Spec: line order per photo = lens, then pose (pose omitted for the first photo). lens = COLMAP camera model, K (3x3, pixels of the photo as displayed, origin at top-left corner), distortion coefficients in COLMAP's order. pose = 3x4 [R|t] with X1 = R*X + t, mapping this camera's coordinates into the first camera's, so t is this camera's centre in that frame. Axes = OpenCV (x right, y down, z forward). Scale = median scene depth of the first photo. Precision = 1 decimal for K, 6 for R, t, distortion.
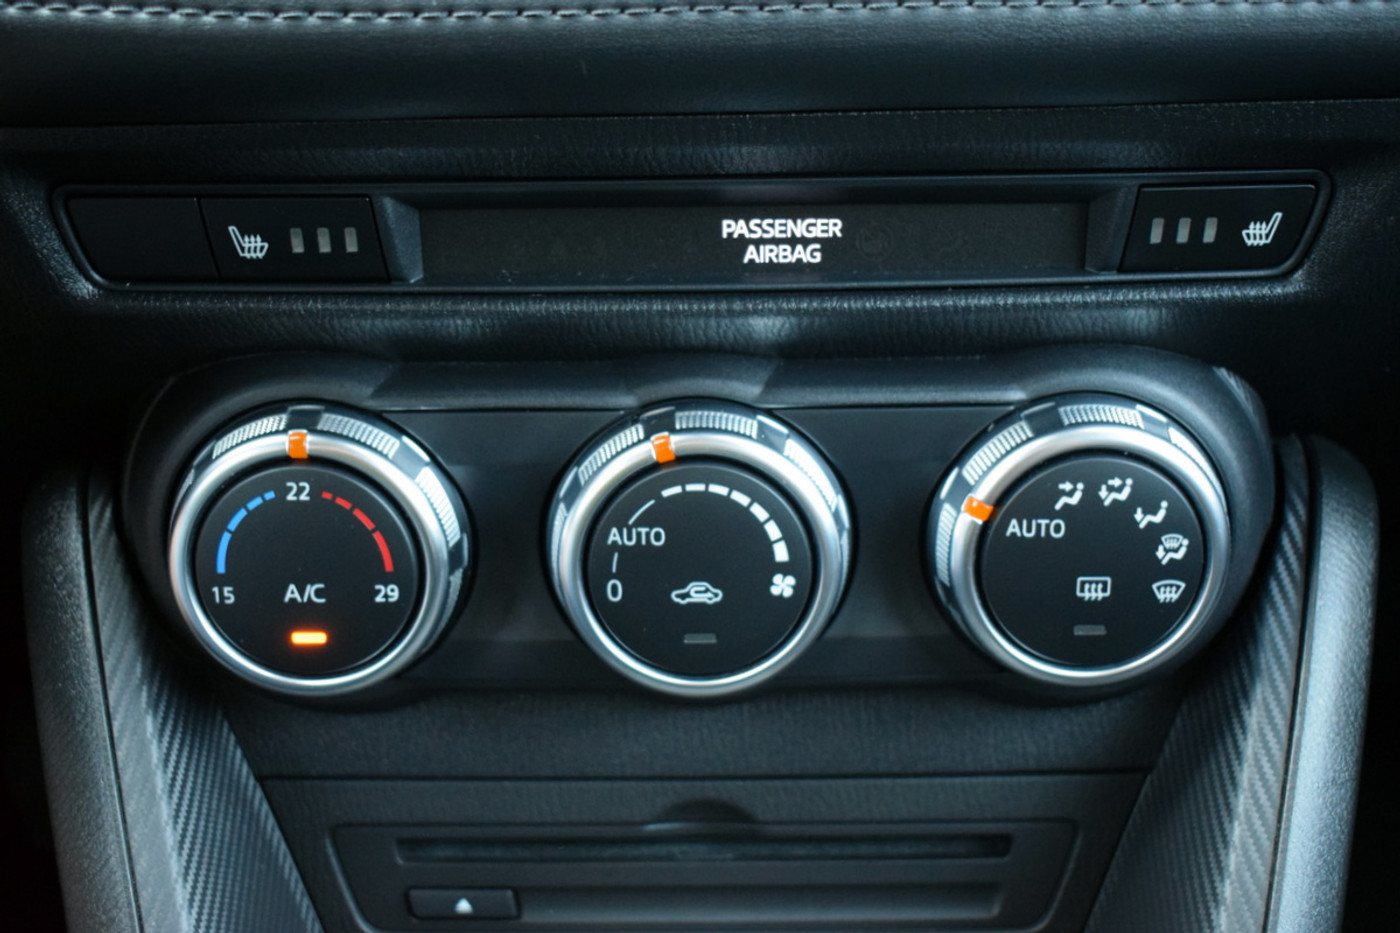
lens RADIAL K [[1803.6, 0, 701.0], [0, 1803.6, 462.4], [0, 0, 1]] dist [-0.026036, 0.000000]
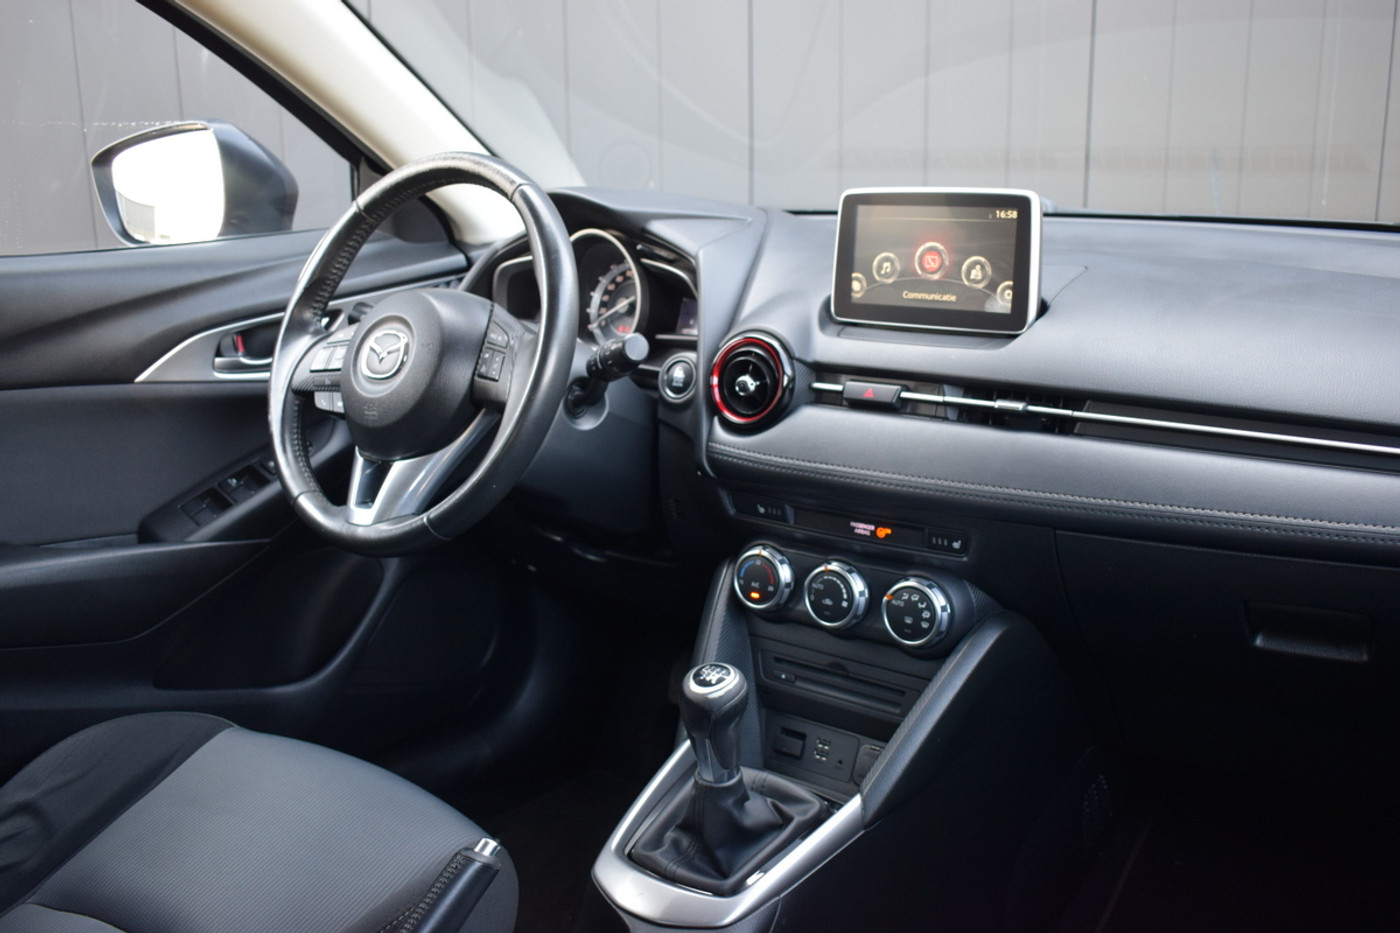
lens RADIAL K [[1262.2, 0, 697.5], [0, 1262.2, 468.9], [0, 0, 1]] dist [-0.055588, 0.007146]
pose [[0.793283, 0.143555, -0.591688, 1.542966], [-0.266801, 0.955495, -0.125881, 0.237281], [0.547284, 0.257722, 0.796279, -1.746639]]
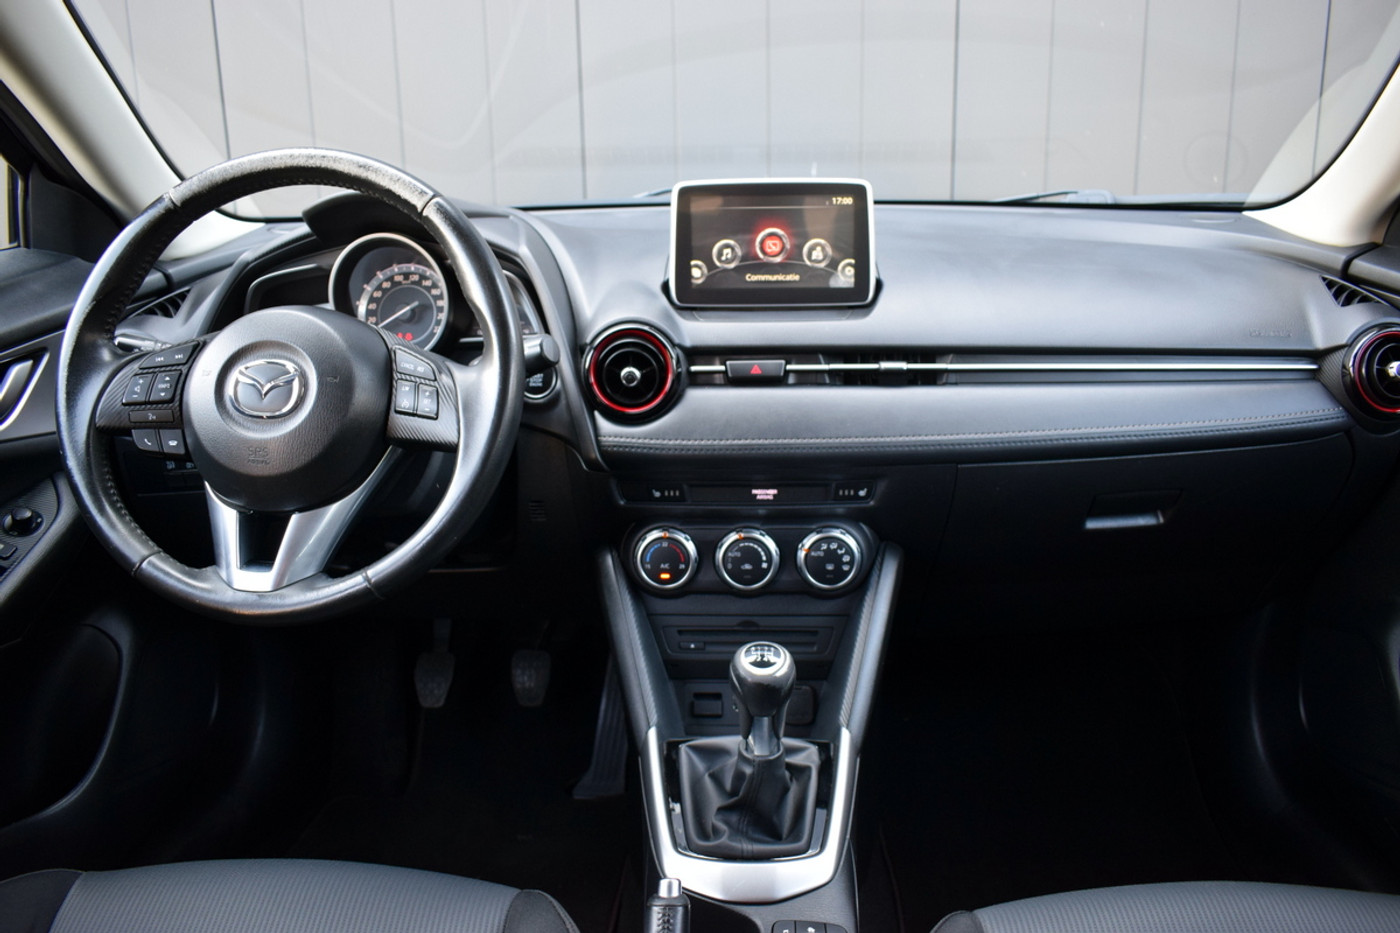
lens RADIAL K [[1094.6, 0, 697.5], [0, 1094.6, 463.6], [0, 0, 1]] dist [-0.096064, -0.006105]
pose [[0.998874, 0.005887, -0.047082, 0.002313], [-0.014482, 0.982751, -0.184368, 0.341433], [0.045184, 0.184842, 0.981729, -1.915185]]
